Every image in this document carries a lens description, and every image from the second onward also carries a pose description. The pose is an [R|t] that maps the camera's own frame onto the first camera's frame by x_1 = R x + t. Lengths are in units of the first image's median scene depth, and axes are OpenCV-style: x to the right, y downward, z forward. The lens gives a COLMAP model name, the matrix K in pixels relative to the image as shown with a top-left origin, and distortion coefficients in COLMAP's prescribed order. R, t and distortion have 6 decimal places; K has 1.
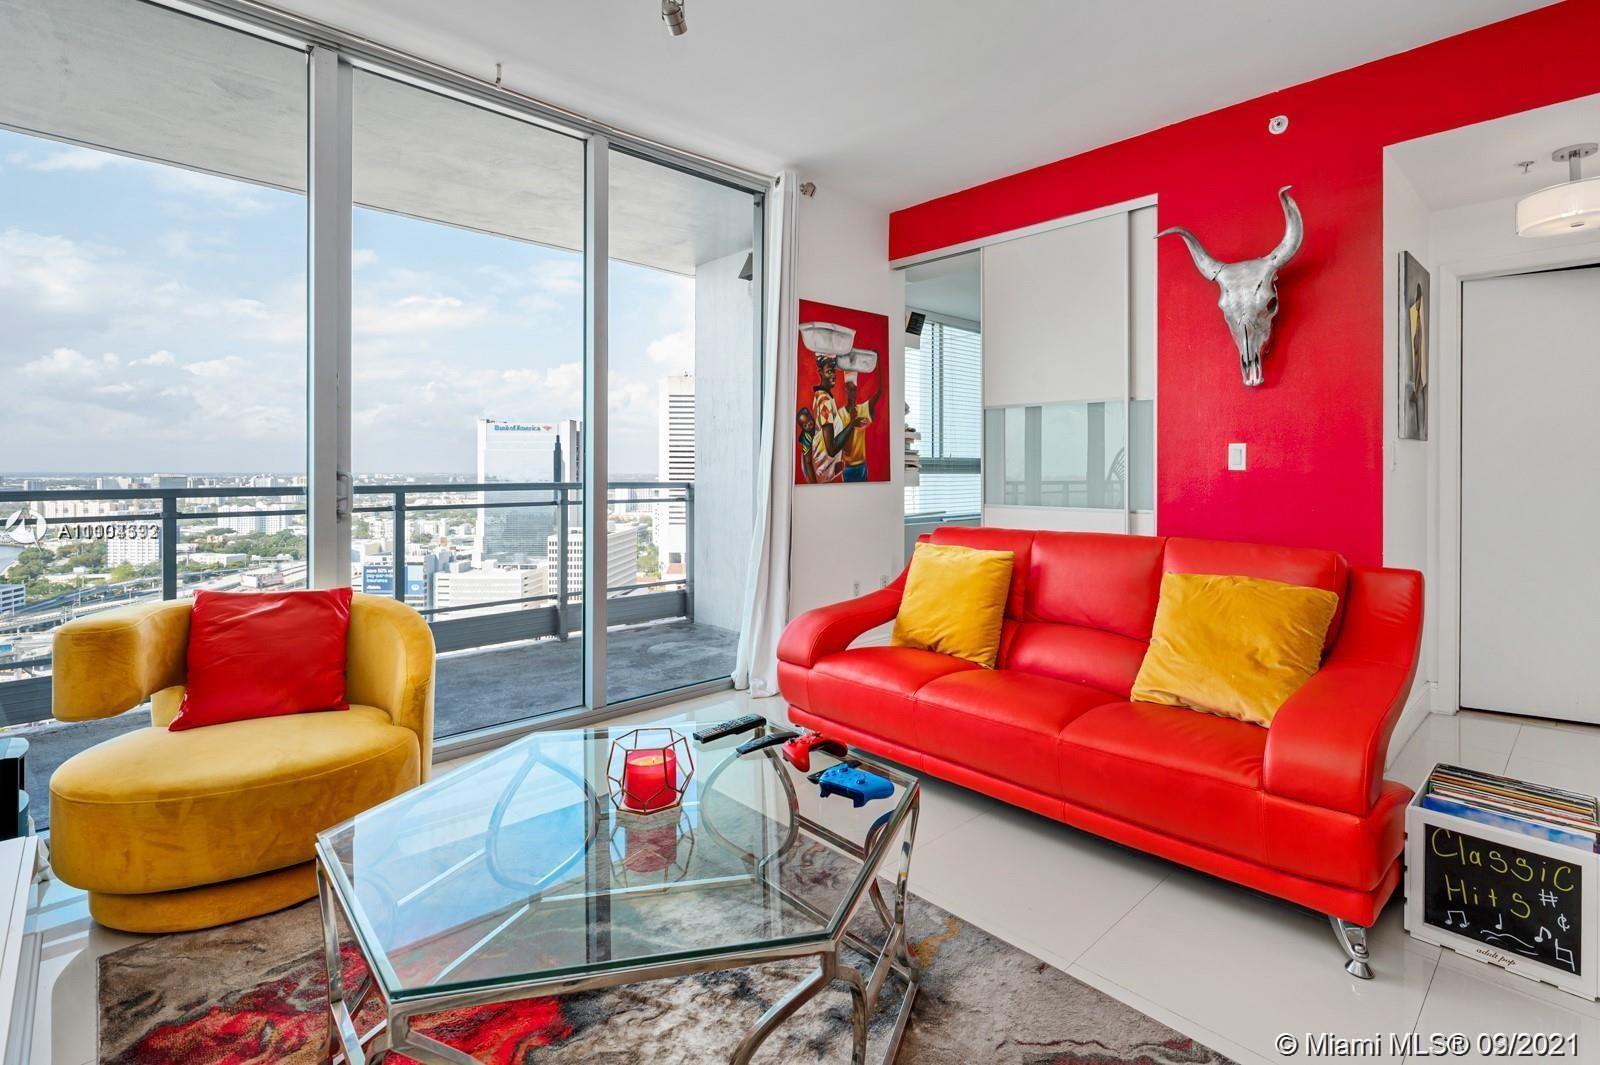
lens RADIAL K [[762.7, 0, 787.4], [0, 762.7, 460.4], [0, 0, 1]] dist [-0.003753, -0.000440]
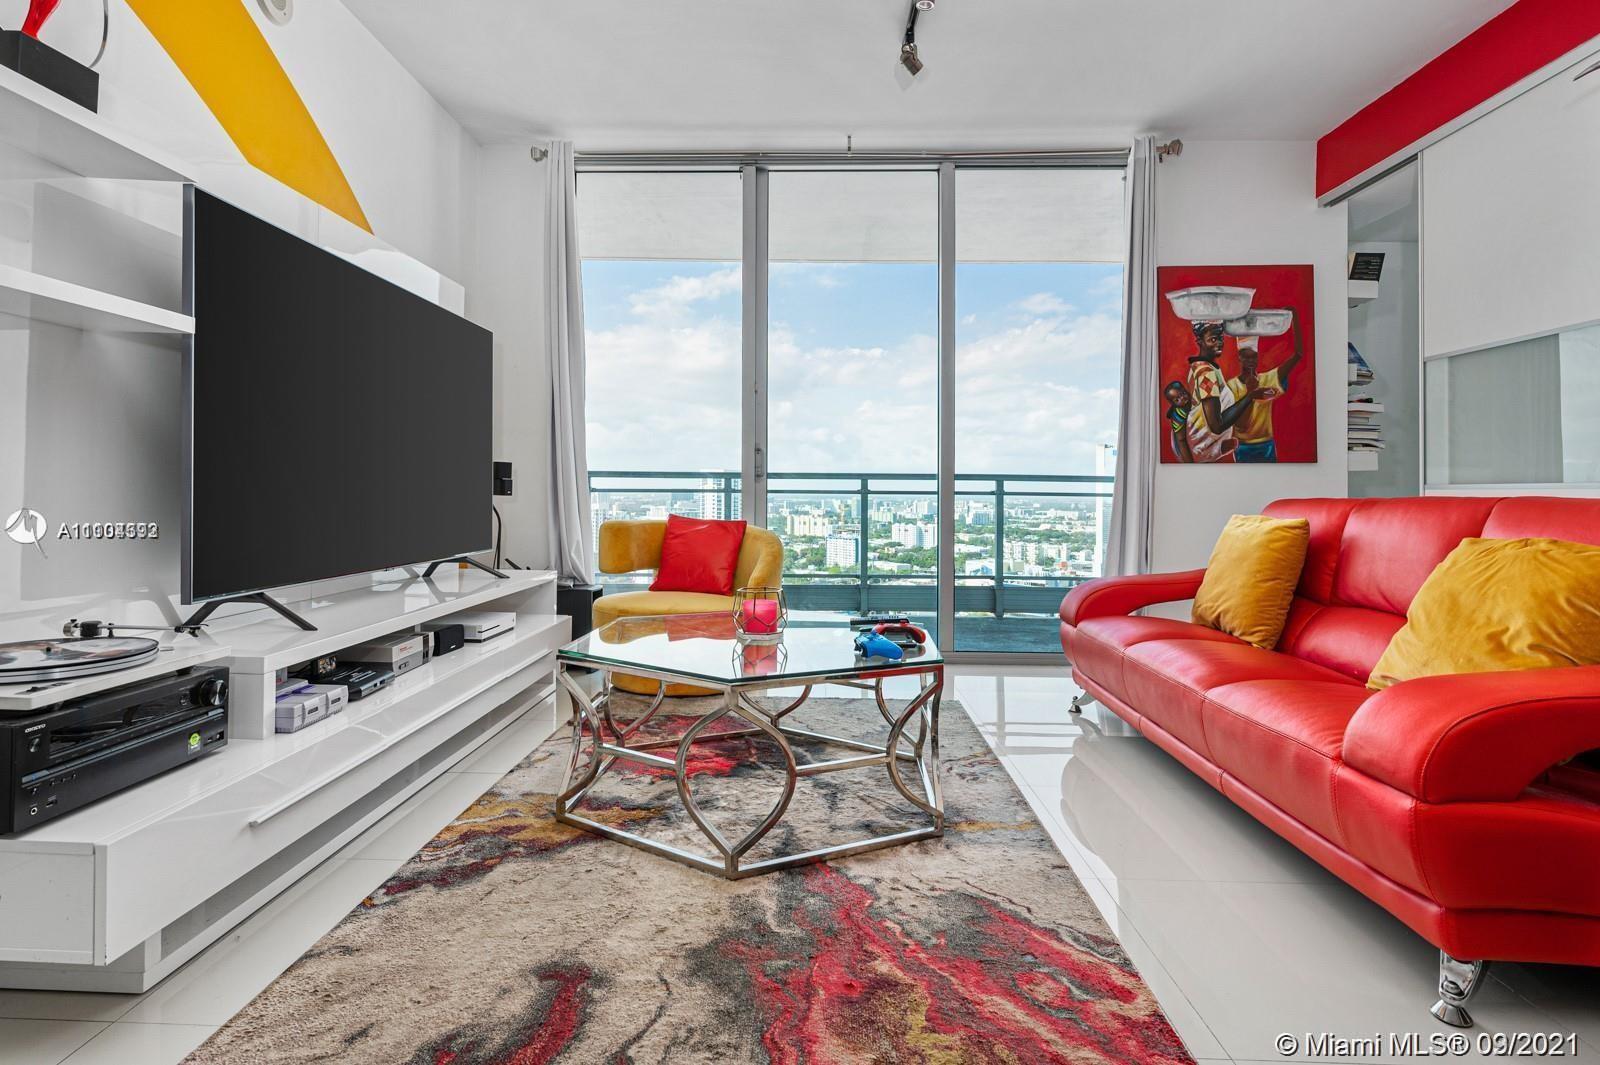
lens RADIAL K [[762.7, 0, 766.0], [0, 762.7, 487.3], [0, 0, 1]] dist [-0.003753, -0.000440]
pose [[0.691906, 0.006828, -0.721955, 0.344260], [-0.007622, 0.999969, 0.002153, 0.061557], [0.721947, 0.004013, 0.691937, -0.008948]]
